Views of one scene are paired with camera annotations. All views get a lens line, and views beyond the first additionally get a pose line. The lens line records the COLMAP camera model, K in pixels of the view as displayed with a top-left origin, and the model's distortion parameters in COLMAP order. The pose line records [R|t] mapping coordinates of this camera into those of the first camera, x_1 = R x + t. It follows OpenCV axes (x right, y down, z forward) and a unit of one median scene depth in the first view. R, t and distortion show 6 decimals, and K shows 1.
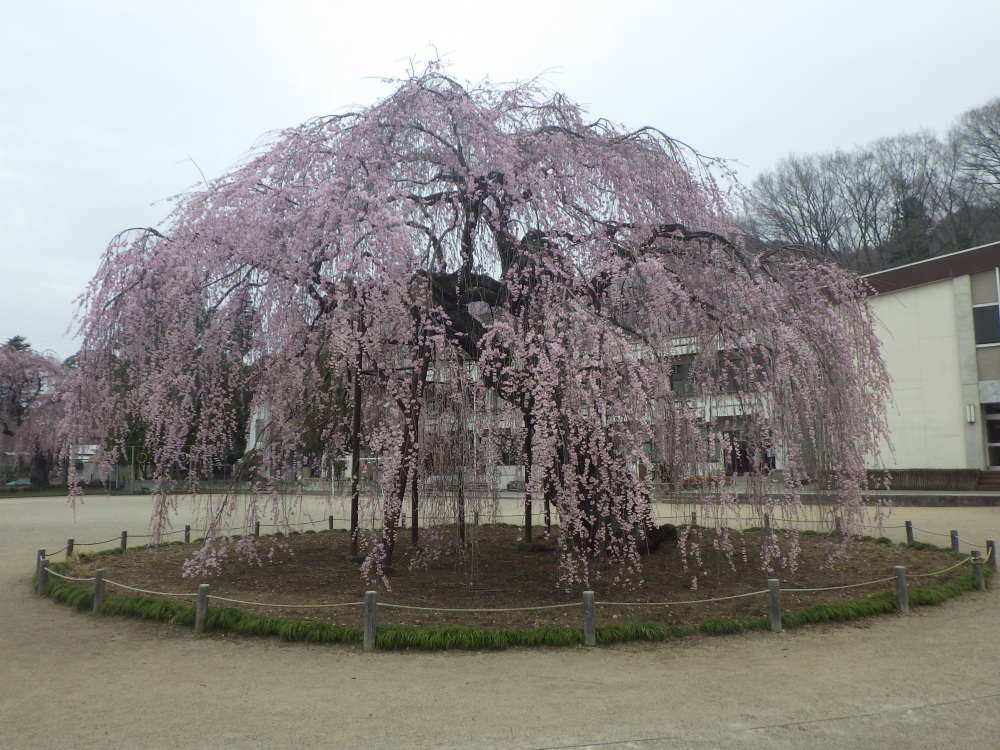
lens RADIAL K [[800.3, 0, 502.6], [0, 800.3, 376.2], [0, 0, 1]] dist [-0.006210, 0.003060]
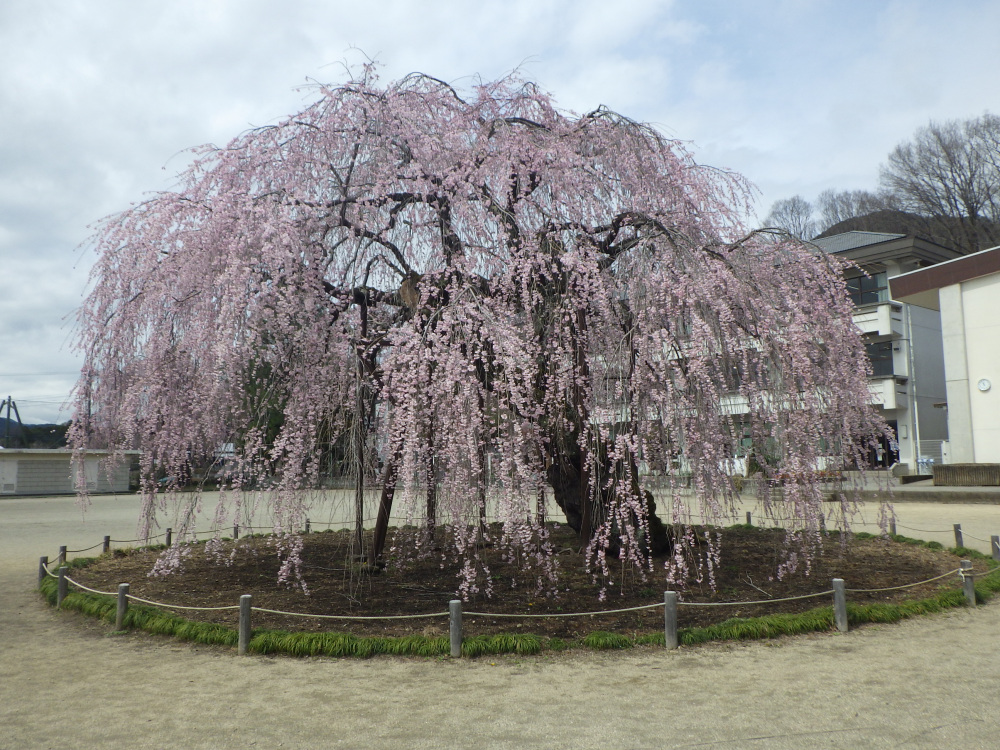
lens RADIAL K [[800.3, 0, 502.6], [0, 800.3, 376.2], [0, 0, 1]] dist [-0.006210, 0.003060]
pose [[0.985983, -0.023259, -0.165216, 0.130299], [0.024482, 0.999686, 0.005369, -0.003022], [0.165040, -0.009339, 0.986243, 0.021784]]
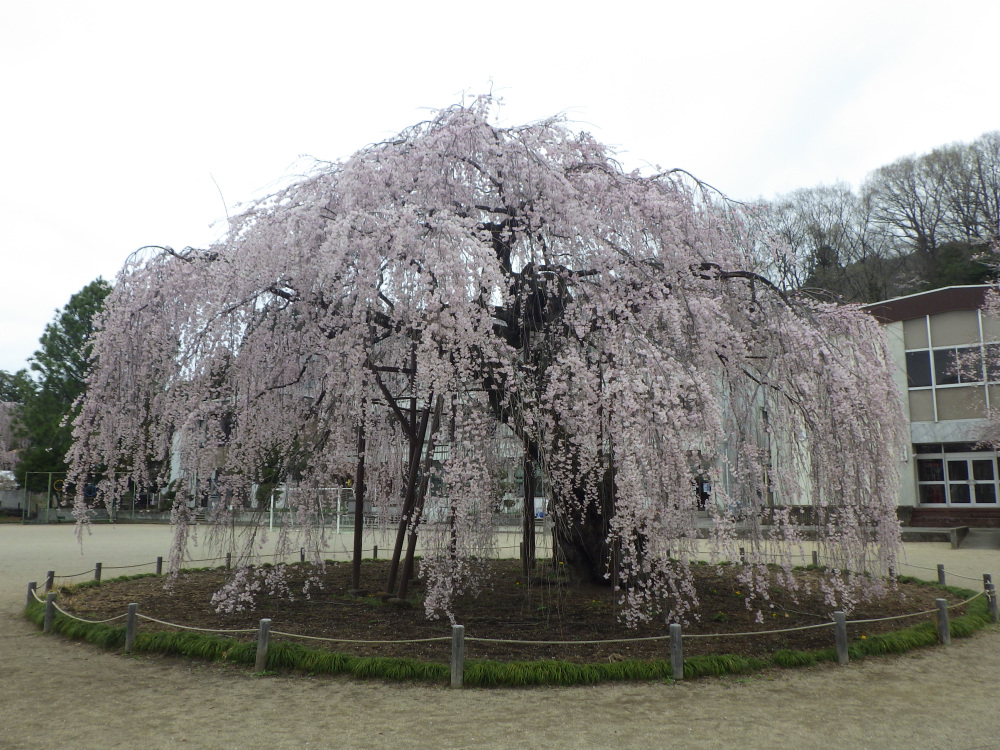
lens RADIAL K [[800.3, 0, 502.6], [0, 800.3, 376.2], [0, 0, 1]] dist [-0.006210, 0.003060]
pose [[0.994964, 0.026120, 0.096772, -0.084700], [-0.022251, 0.998918, -0.040839, 0.000978], [-0.097734, 0.038480, 0.994468, 0.002968]]
